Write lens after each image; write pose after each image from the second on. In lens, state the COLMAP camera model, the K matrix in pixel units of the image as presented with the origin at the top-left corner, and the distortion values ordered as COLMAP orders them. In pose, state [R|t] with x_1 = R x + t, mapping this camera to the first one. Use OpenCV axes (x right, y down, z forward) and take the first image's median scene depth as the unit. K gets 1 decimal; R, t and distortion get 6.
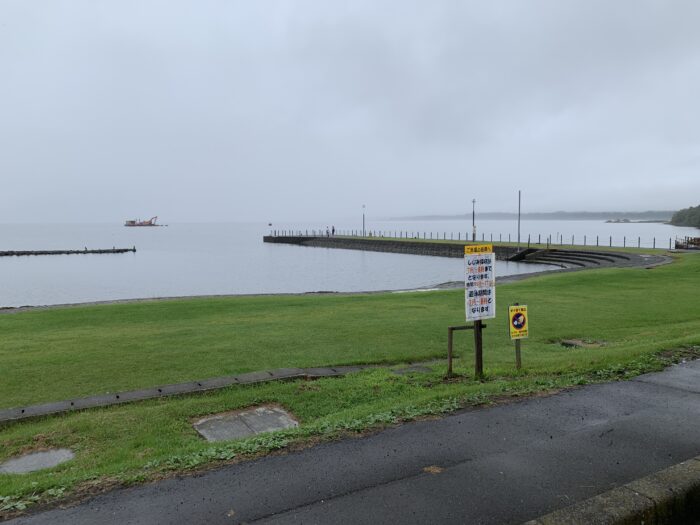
lens RADIAL K [[545.1, 0, 350.0], [0, 545.1, 262.5], [0, 0, 1]] dist [0.100151, -0.096529]
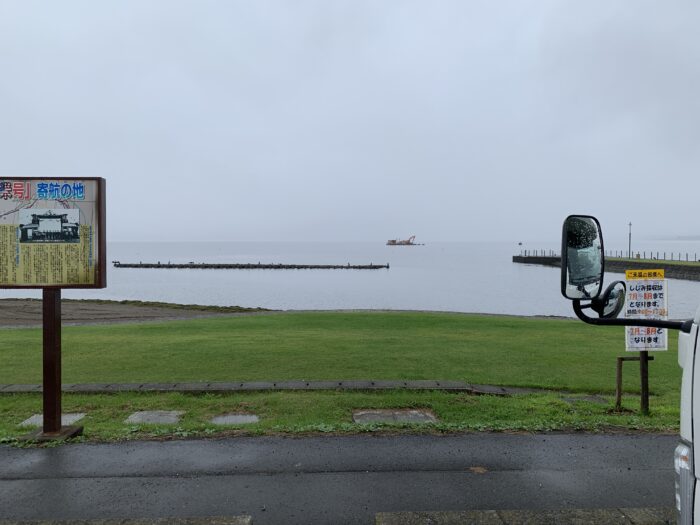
lens RADIAL K [[545.1, 0, 350.0], [0, 545.1, 262.5], [0, 0, 1]] dist [0.100151, -0.096529]
pose [[0.896516, 0.023759, -0.442374, 0.181914], [-0.039102, 0.998907, -0.025595, -0.000411], [0.441283, 0.040244, 0.896465, -0.055535]]
